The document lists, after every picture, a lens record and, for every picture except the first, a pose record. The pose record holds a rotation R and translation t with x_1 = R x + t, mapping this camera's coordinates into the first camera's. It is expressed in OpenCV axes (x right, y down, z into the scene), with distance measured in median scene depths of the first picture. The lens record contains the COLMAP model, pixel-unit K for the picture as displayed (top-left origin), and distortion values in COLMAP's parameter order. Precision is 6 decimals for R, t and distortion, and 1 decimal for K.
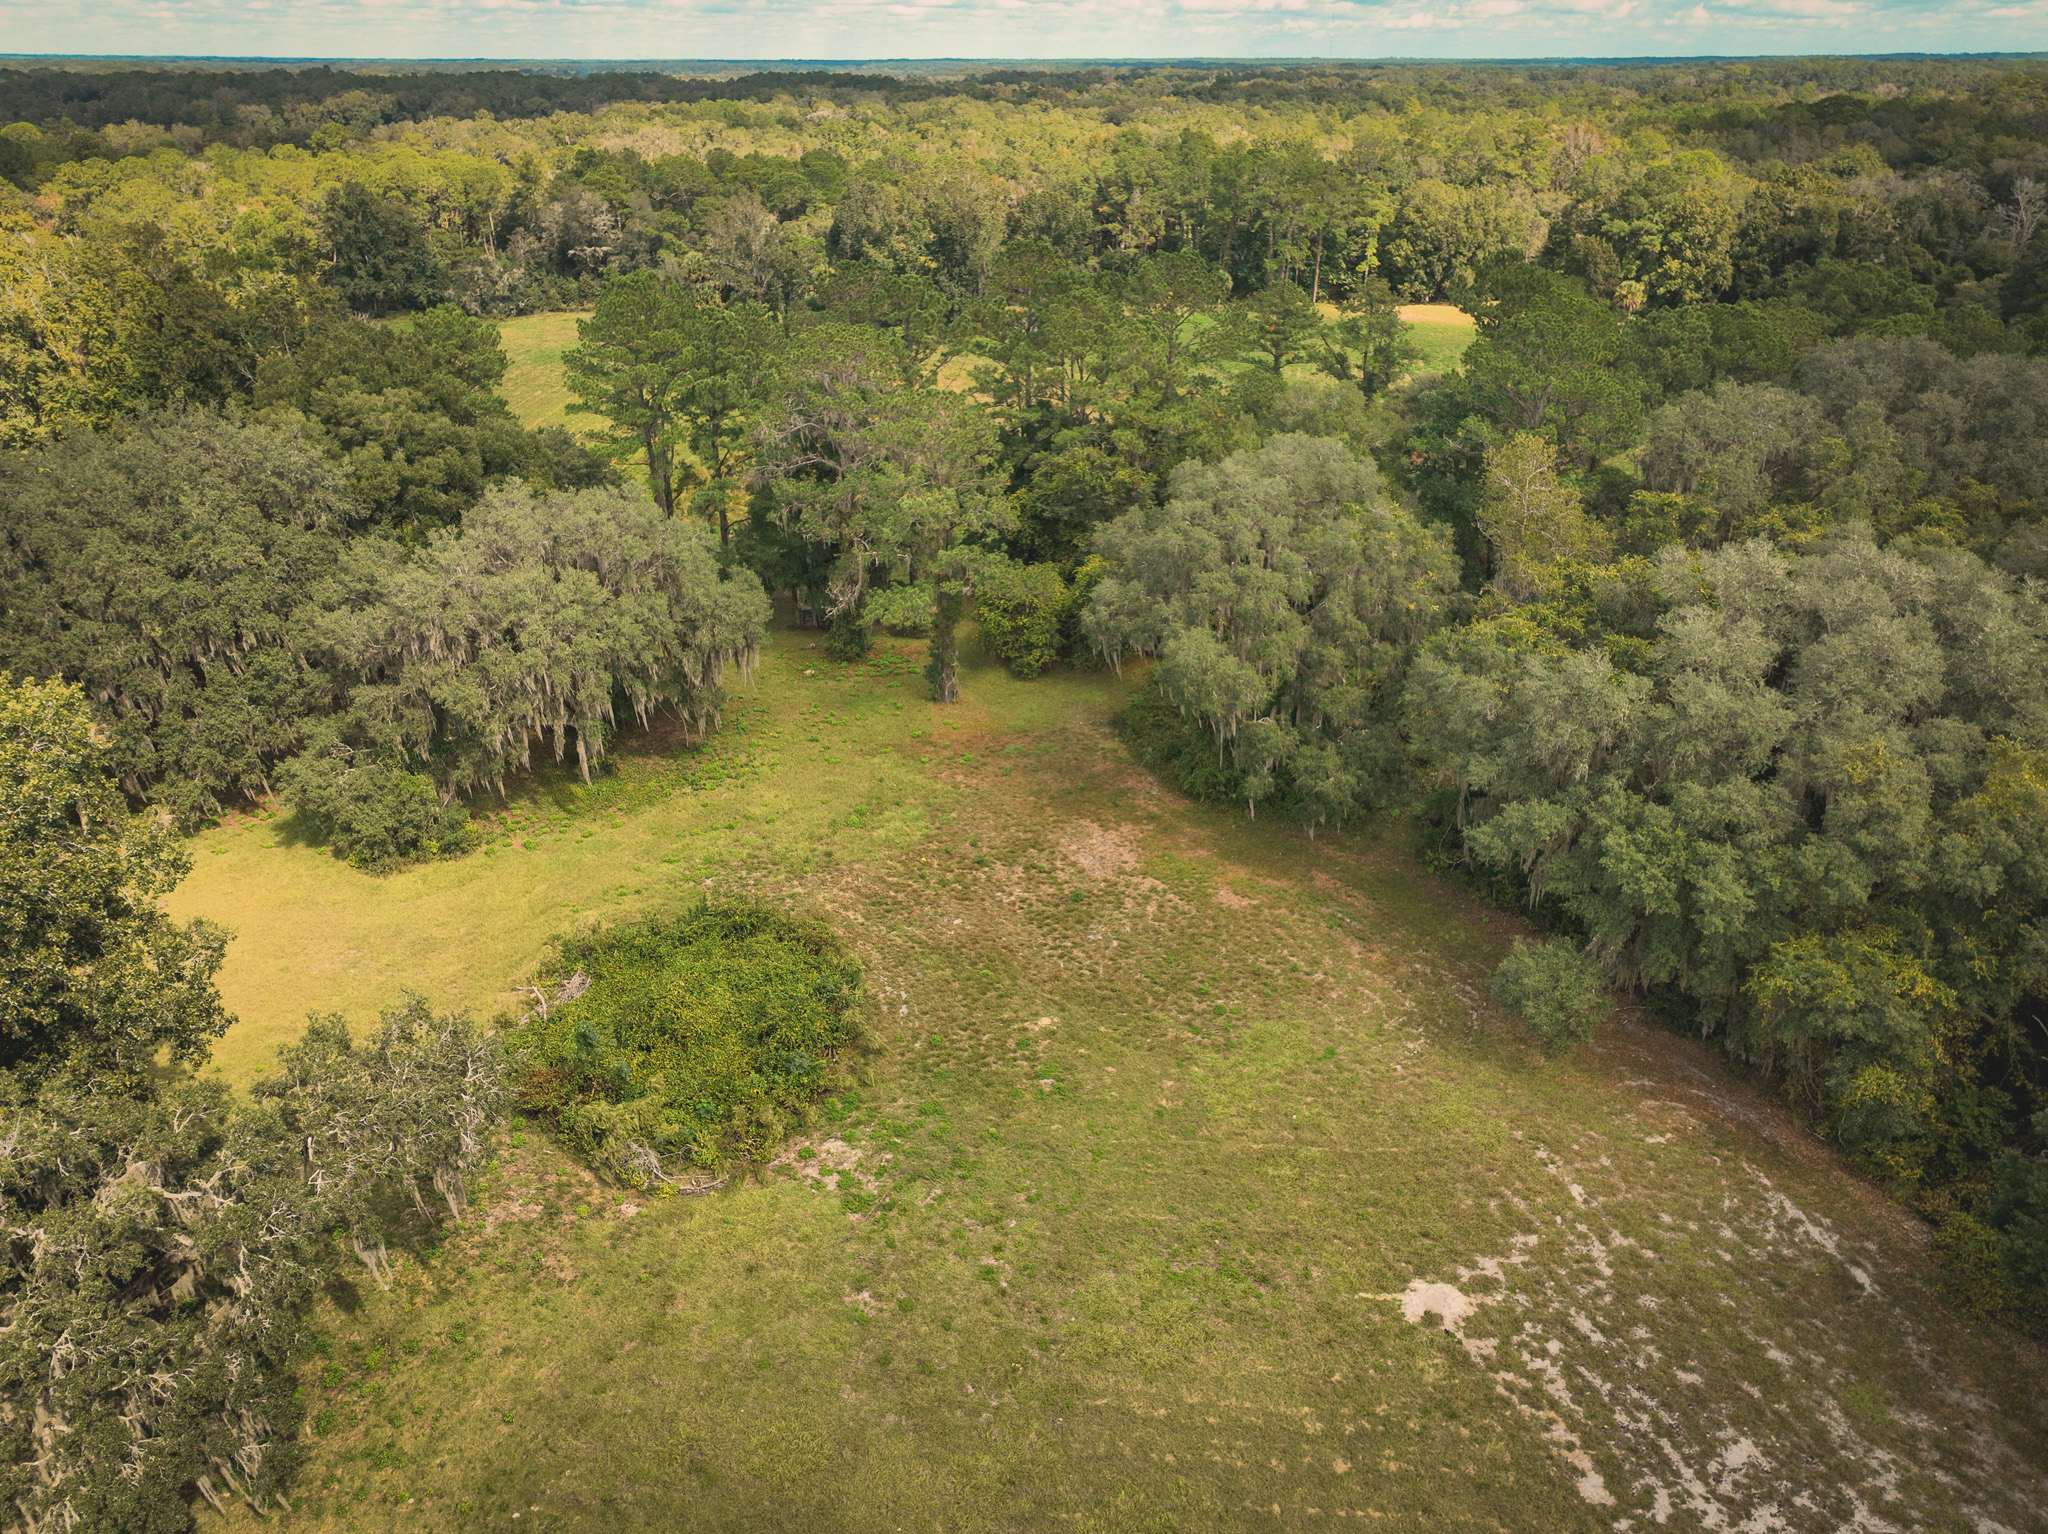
lens RADIAL K [[1435.8, 0, 1028.2], [0, 1435.8, 773.3], [0, 0, 1]] dist [-0.000153, 0.007243]
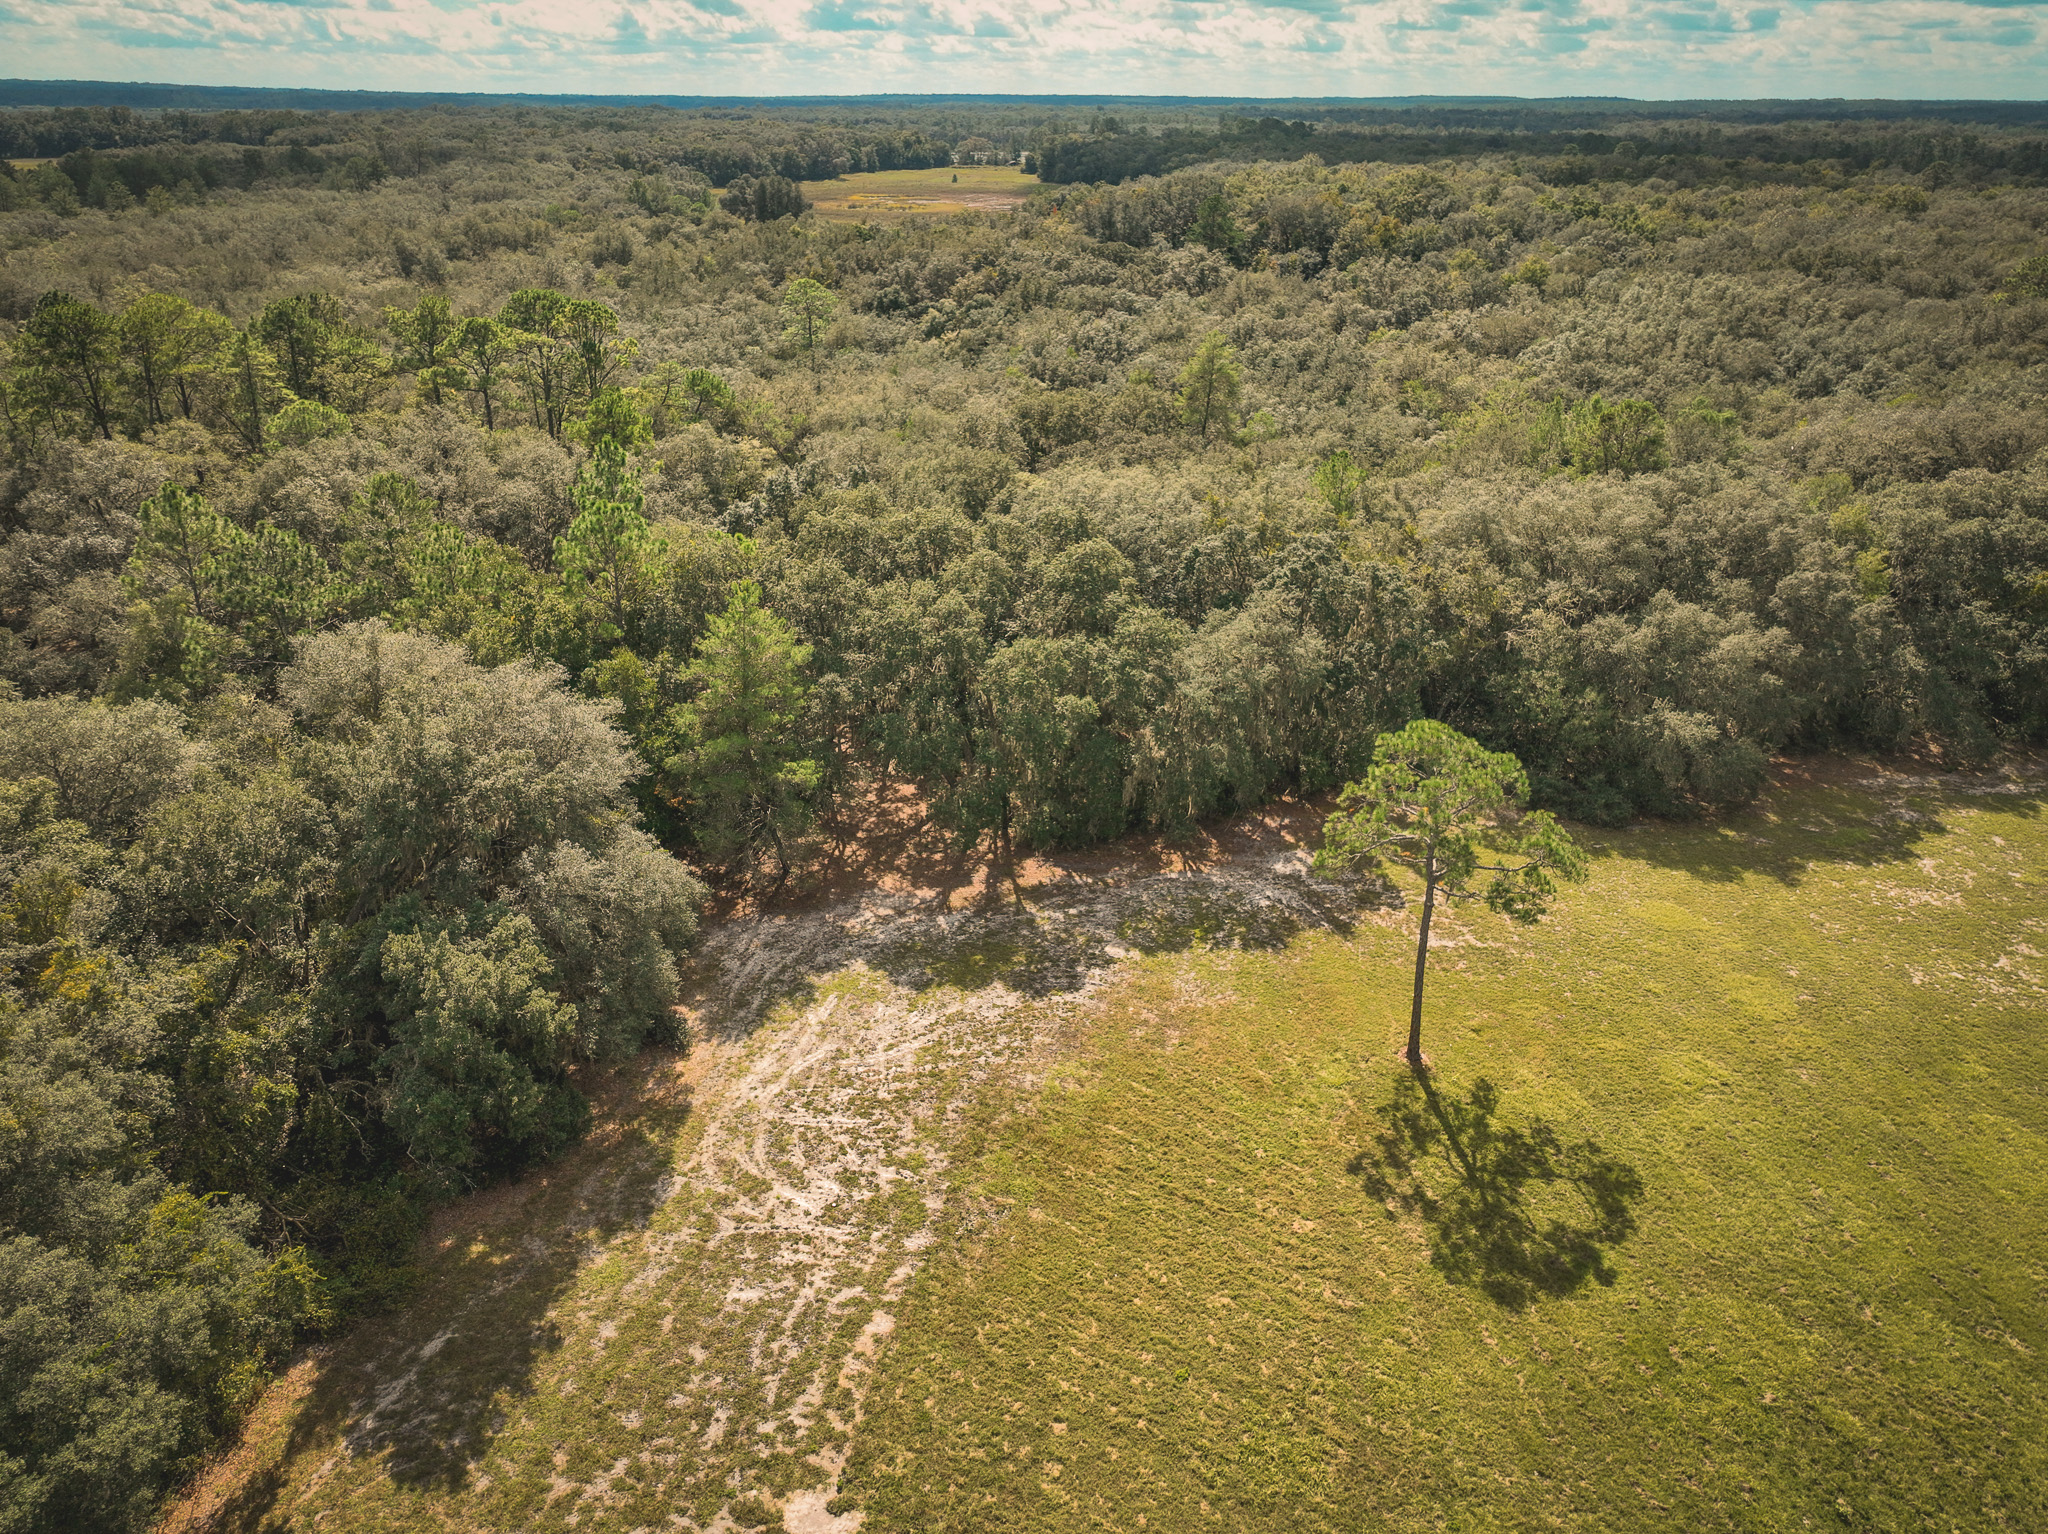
lens RADIAL K [[1435.8, 0, 1020.6], [0, 1435.8, 766.6], [0, 0, 1]] dist [-0.000153, 0.007243]
pose [[-0.855840, -0.223806, 0.466314, -0.086758], [0.224498, 0.651469, 0.724699, -0.373070], [-0.465982, 0.724913, -0.507309, 0.746483]]
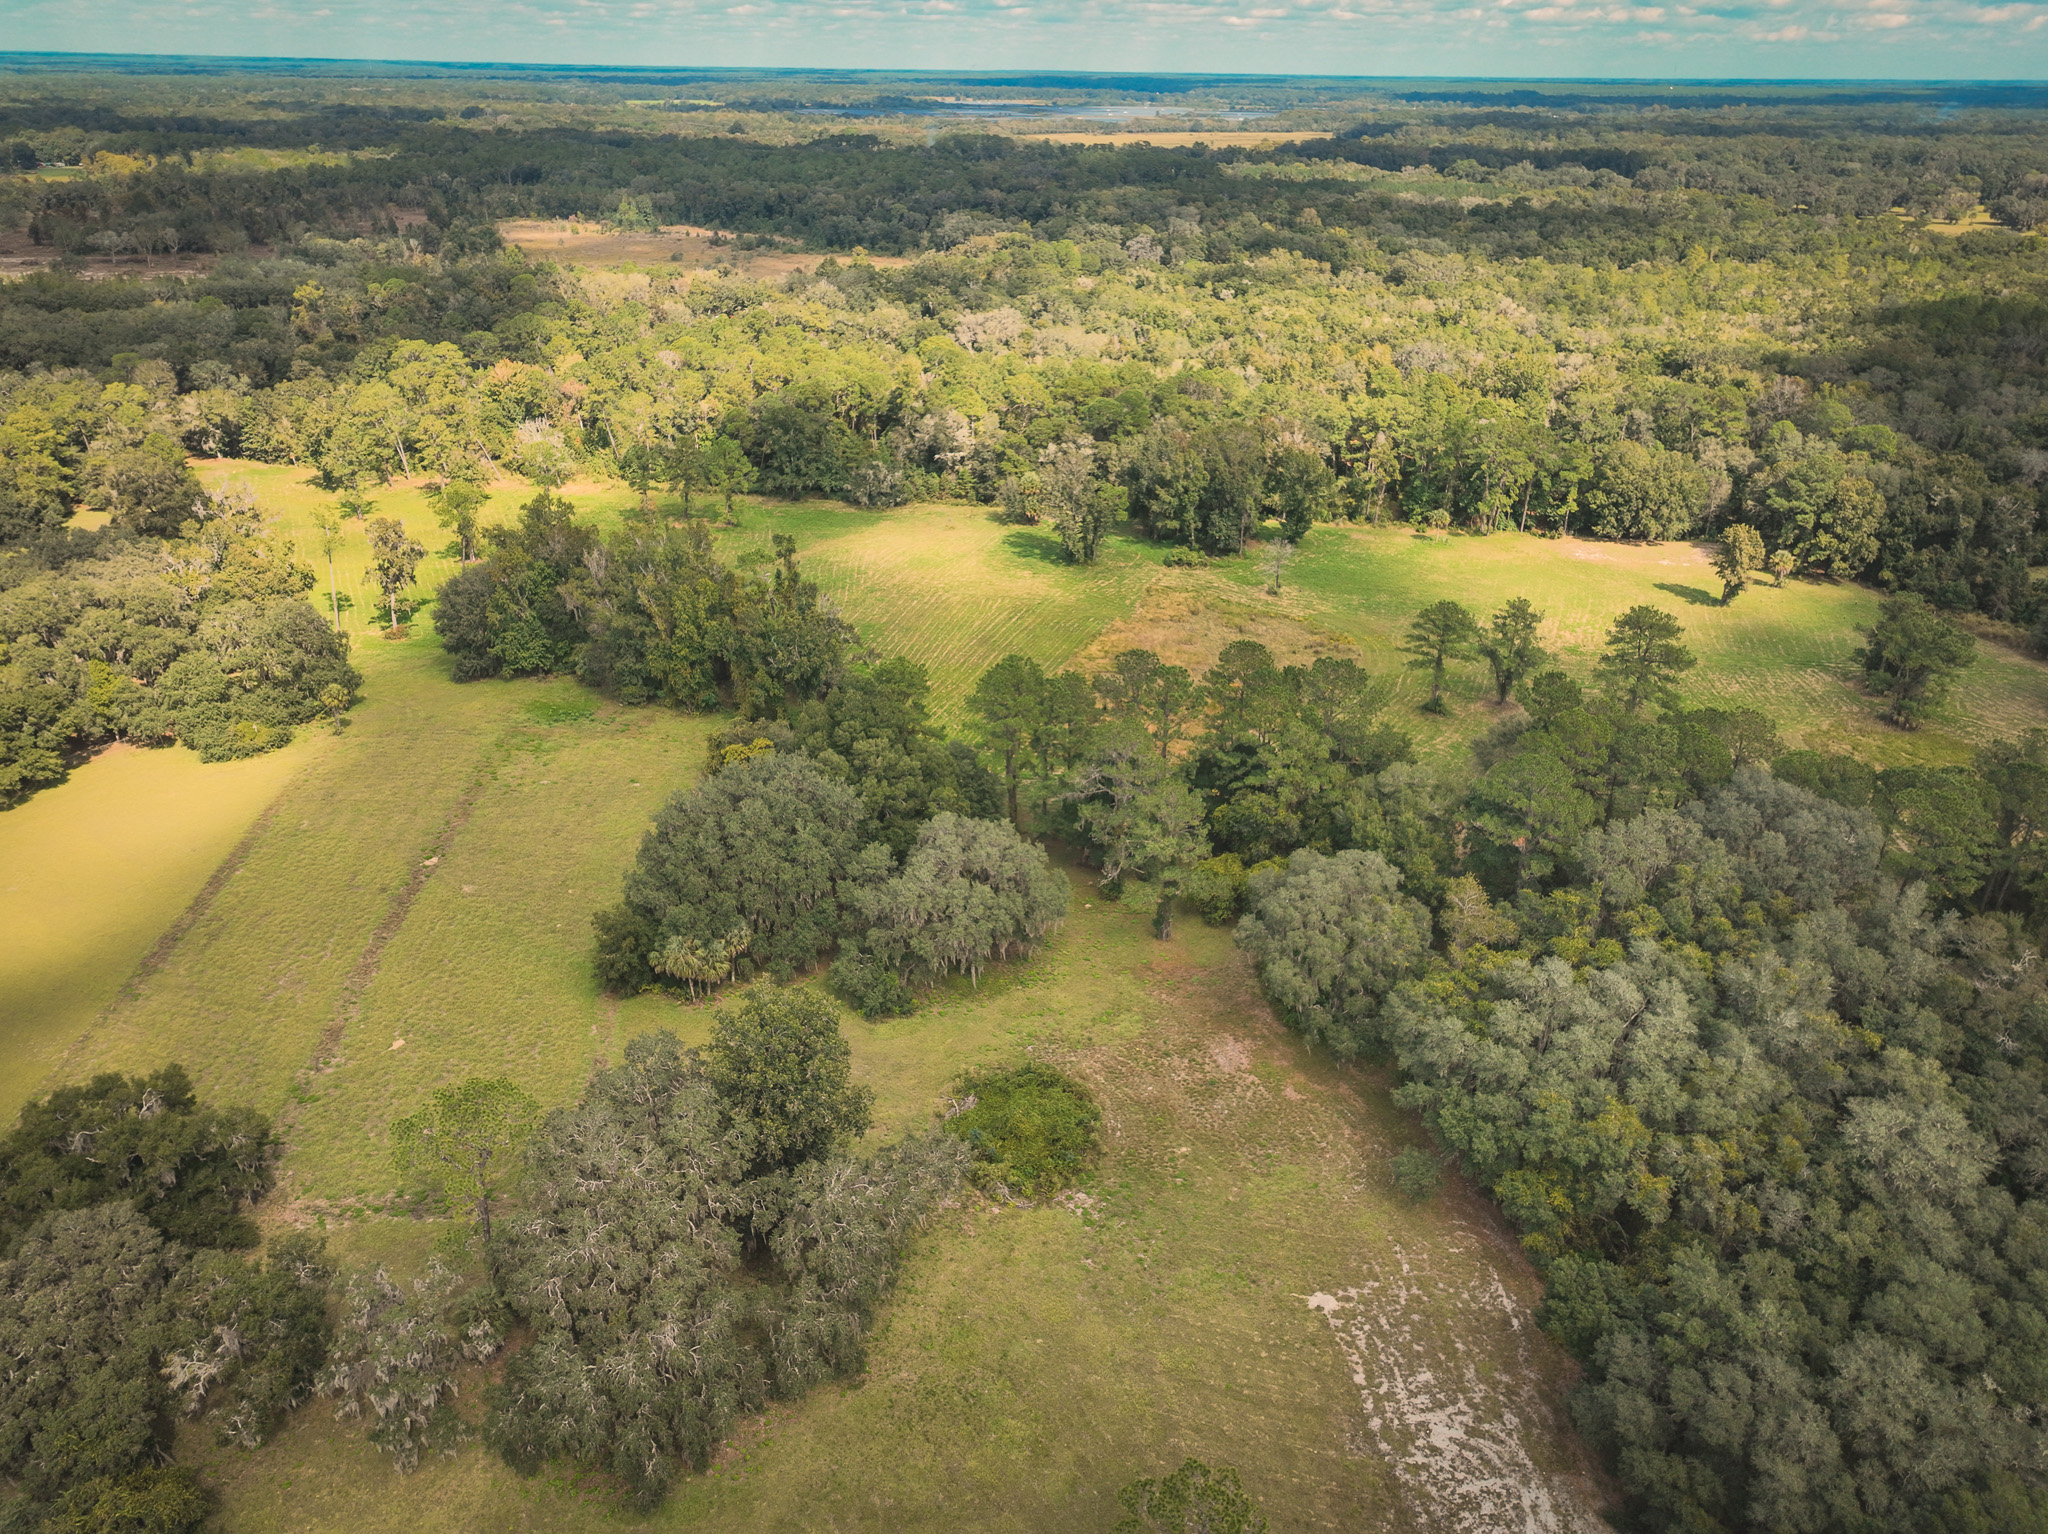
lens RADIAL K [[1435.8, 0, 1025.5], [0, 1435.8, 759.5], [0, 0, 1]] dist [-0.000153, 0.007243]
pose [[0.978676, 0.098144, -0.180447, 0.099542], [-0.100593, 0.994918, -0.004447, -0.335275], [0.179093, 0.022504, 0.983575, -1.041703]]
